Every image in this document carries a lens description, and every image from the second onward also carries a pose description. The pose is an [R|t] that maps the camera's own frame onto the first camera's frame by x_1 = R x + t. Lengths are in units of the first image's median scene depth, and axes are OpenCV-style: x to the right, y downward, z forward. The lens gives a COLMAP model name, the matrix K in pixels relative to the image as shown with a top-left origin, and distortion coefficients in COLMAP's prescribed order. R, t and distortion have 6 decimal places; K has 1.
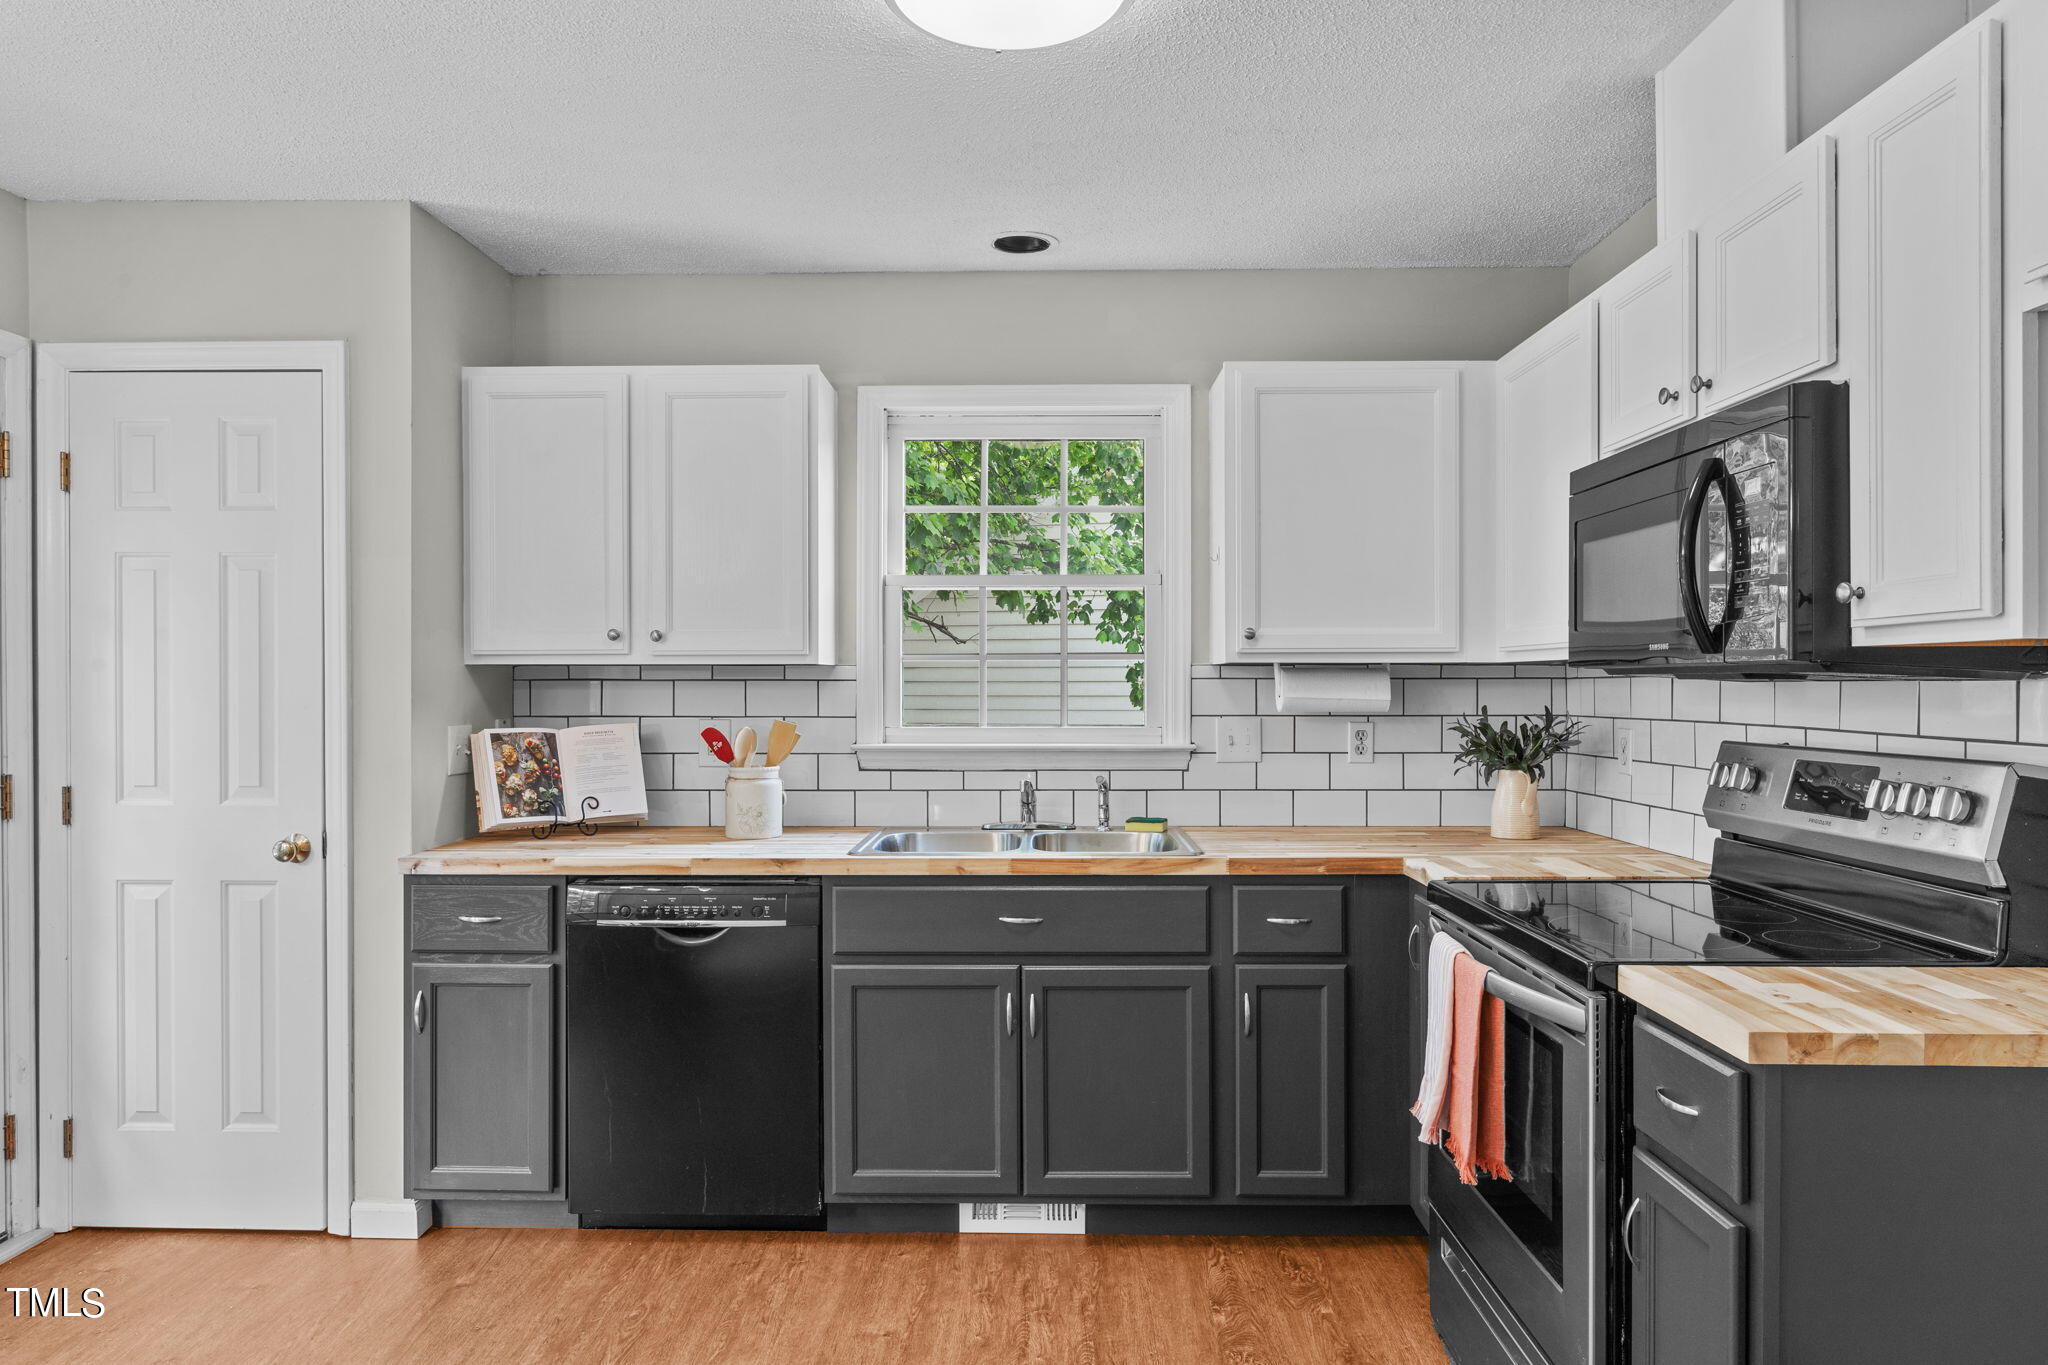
lens RADIAL K [[1263.4, 0, 1018.6], [0, 1263.4, 683.8], [0, 0, 1]] dist [-0.006594, 0.005356]
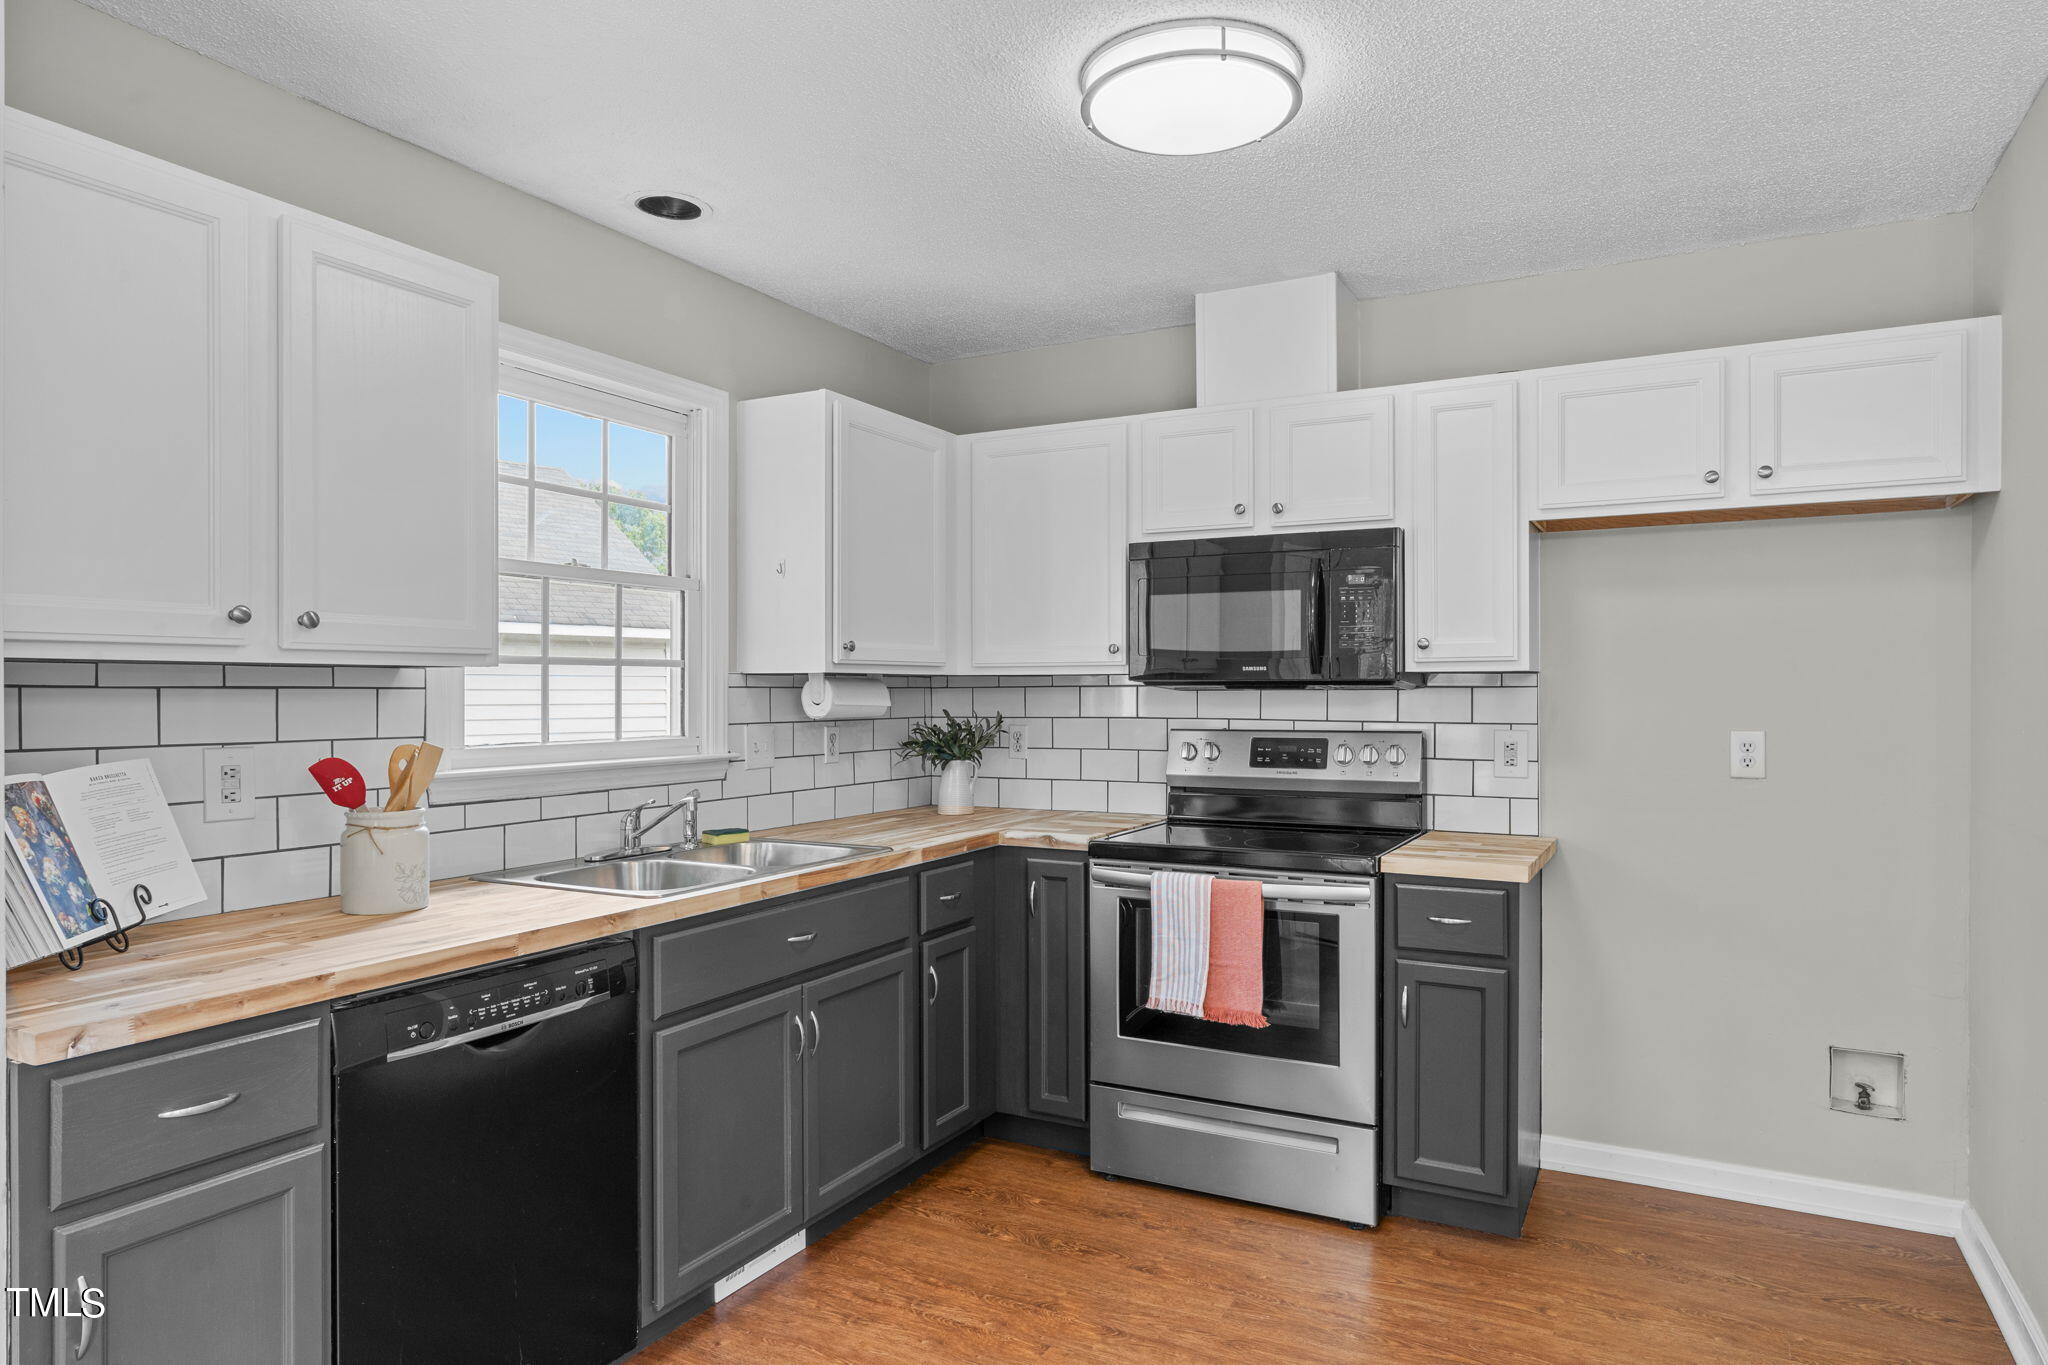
lens RADIAL K [[1263.4, 0, 1022.8], [0, 1263.4, 691.5], [0, 0, 1]] dist [-0.006594, 0.005356]
pose [[0.441397, -0.000387, 0.897312, -0.777682], [0.001710, 0.999998, -0.000410, 0.000088], [-0.897310, 0.001715, 0.441397, 0.418358]]
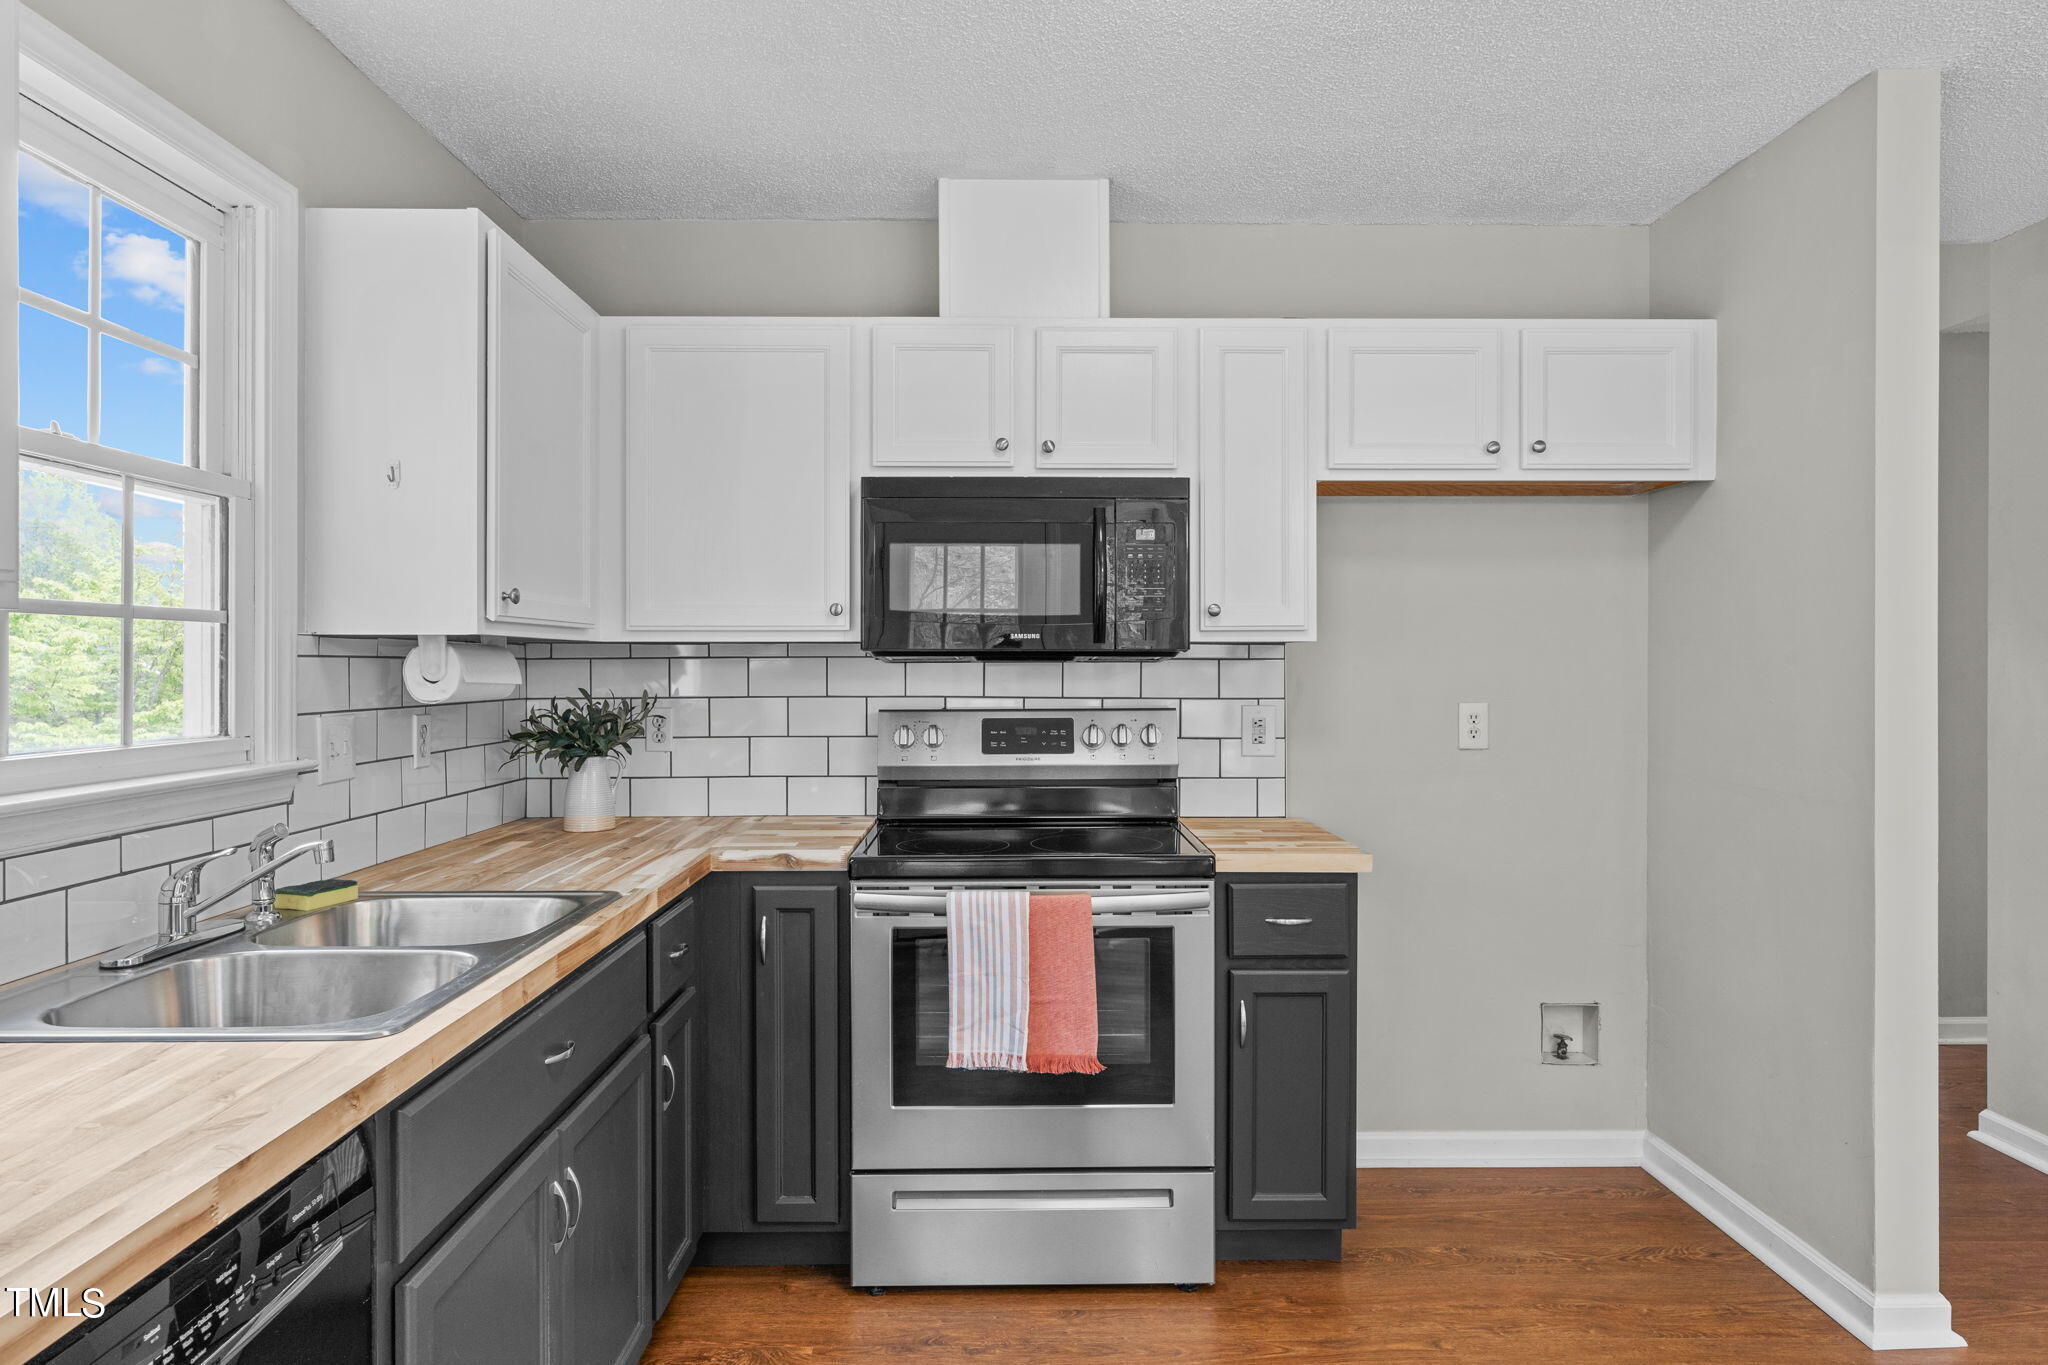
lens RADIAL K [[1263.4, 0, 1025.5], [0, 1263.4, 662.5], [0, 0, 1]] dist [-0.006594, 0.005356]
pose [[-0.054332, 0.002484, 0.998520, -0.606831], [0.001411, 0.999996, -0.002411, 0.001453], [-0.998522, 0.001277, -0.054335, 0.798194]]
